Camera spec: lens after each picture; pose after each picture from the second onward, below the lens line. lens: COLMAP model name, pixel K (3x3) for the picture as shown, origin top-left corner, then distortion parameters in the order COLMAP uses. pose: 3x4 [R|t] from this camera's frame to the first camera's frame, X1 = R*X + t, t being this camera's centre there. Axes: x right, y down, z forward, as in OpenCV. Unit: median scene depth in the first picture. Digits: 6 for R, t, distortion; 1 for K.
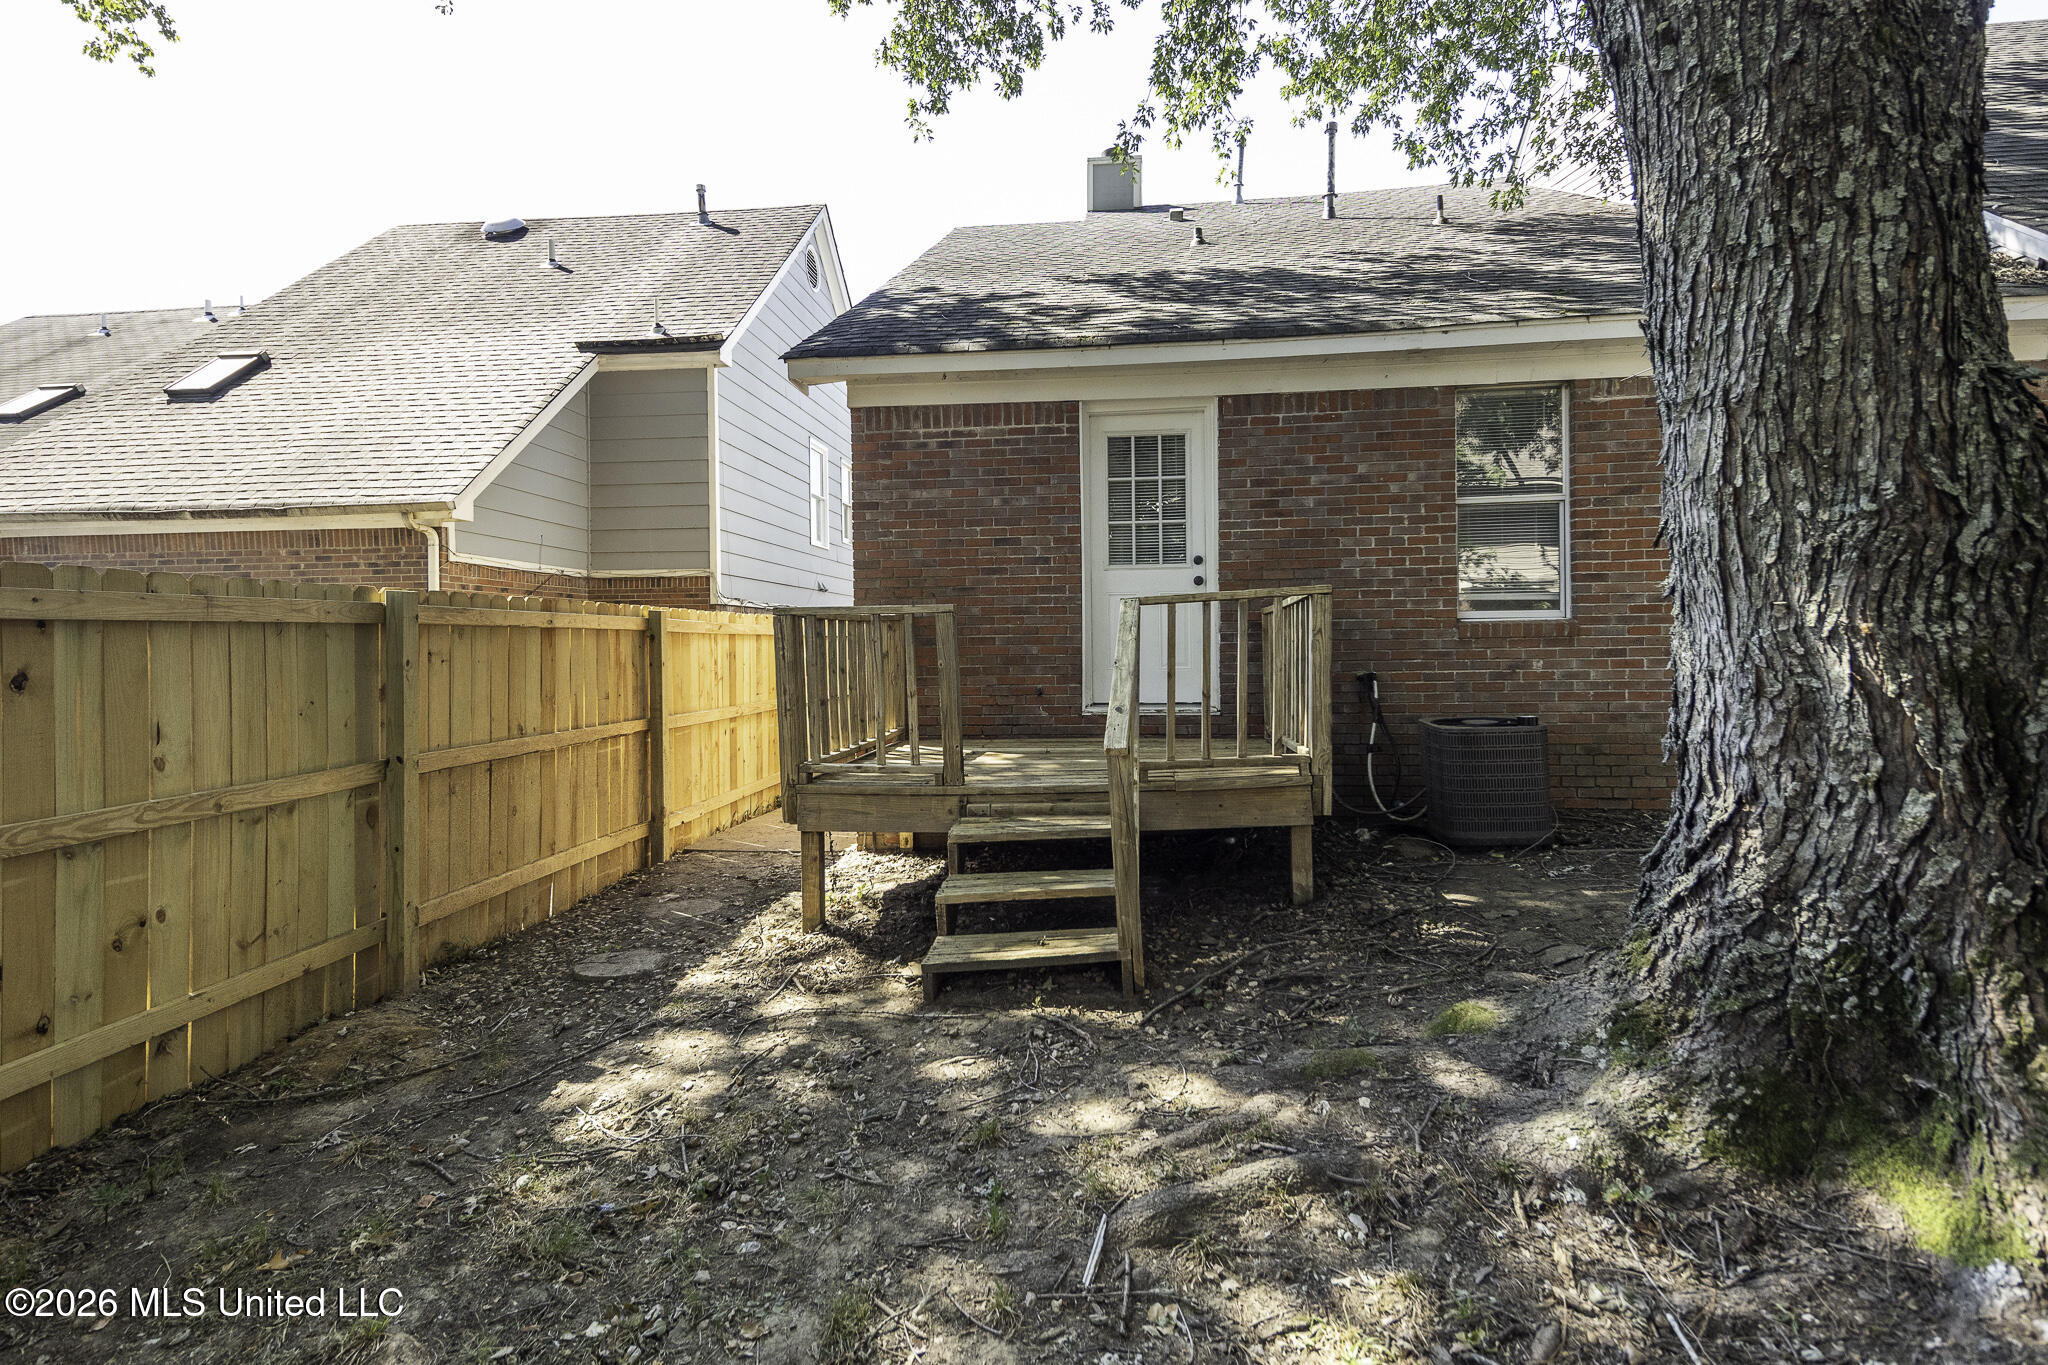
lens RADIAL K [[983.2, 0, 1013.8], [0, 983.2, 614.1], [0, 0, 1]] dist [0.052638, -0.023245]
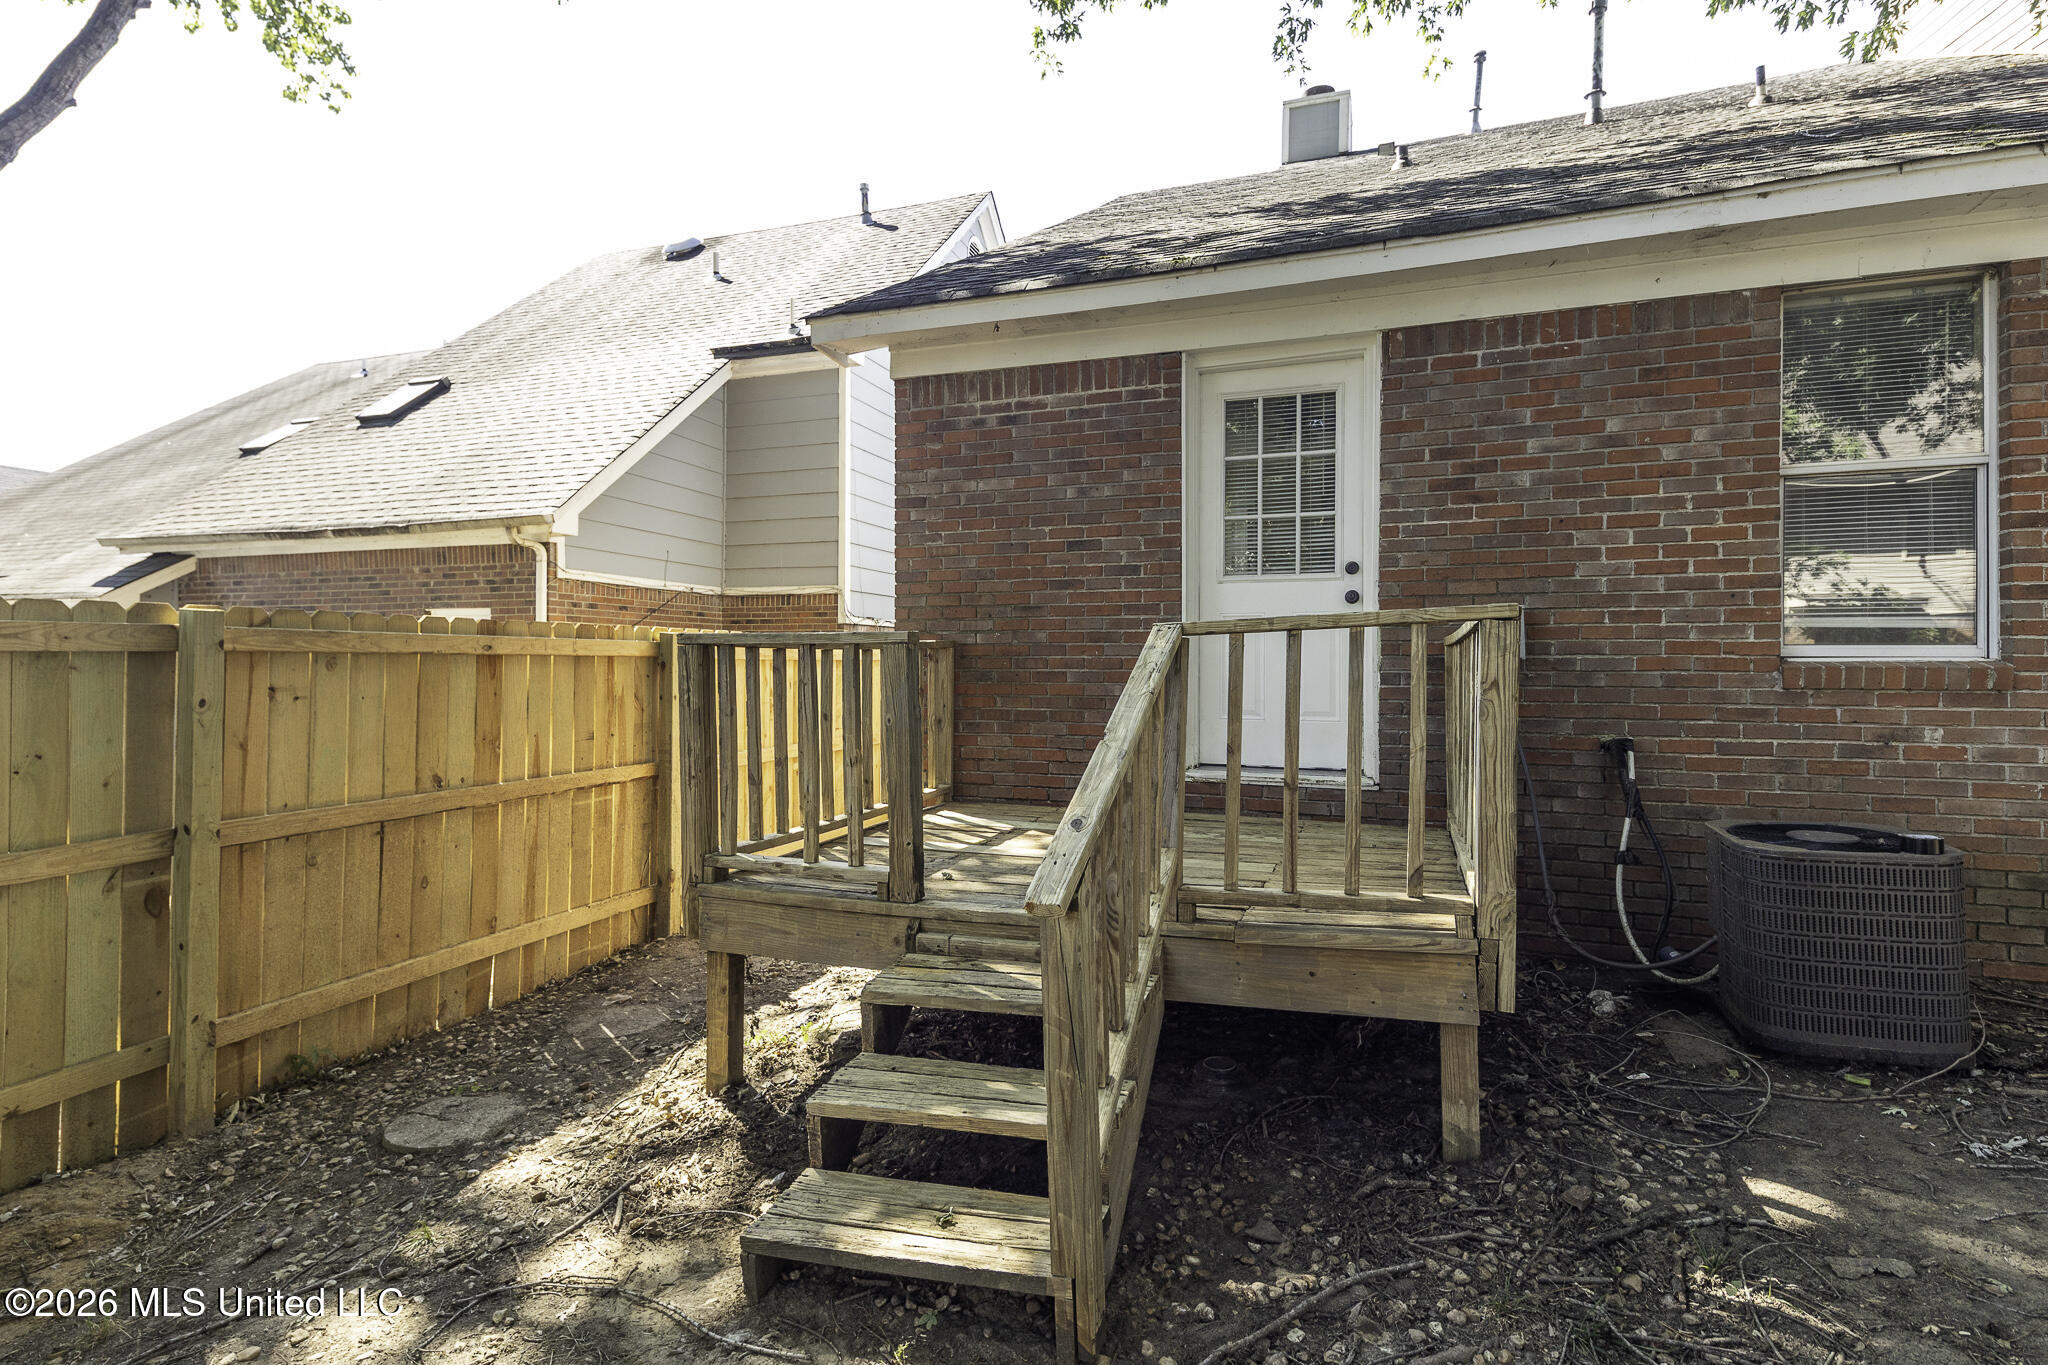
lens RADIAL K [[976.8, 0, 1016.7], [0, 976.8, 635.5], [0, 0, 1]] dist [0.053103, -0.023429]
pose [[0.972703, 0.008668, -0.231893, 0.117729], [-0.007937, 0.999960, 0.004086, -0.007407], [0.231920, -0.002134, 0.972733, 0.260795]]
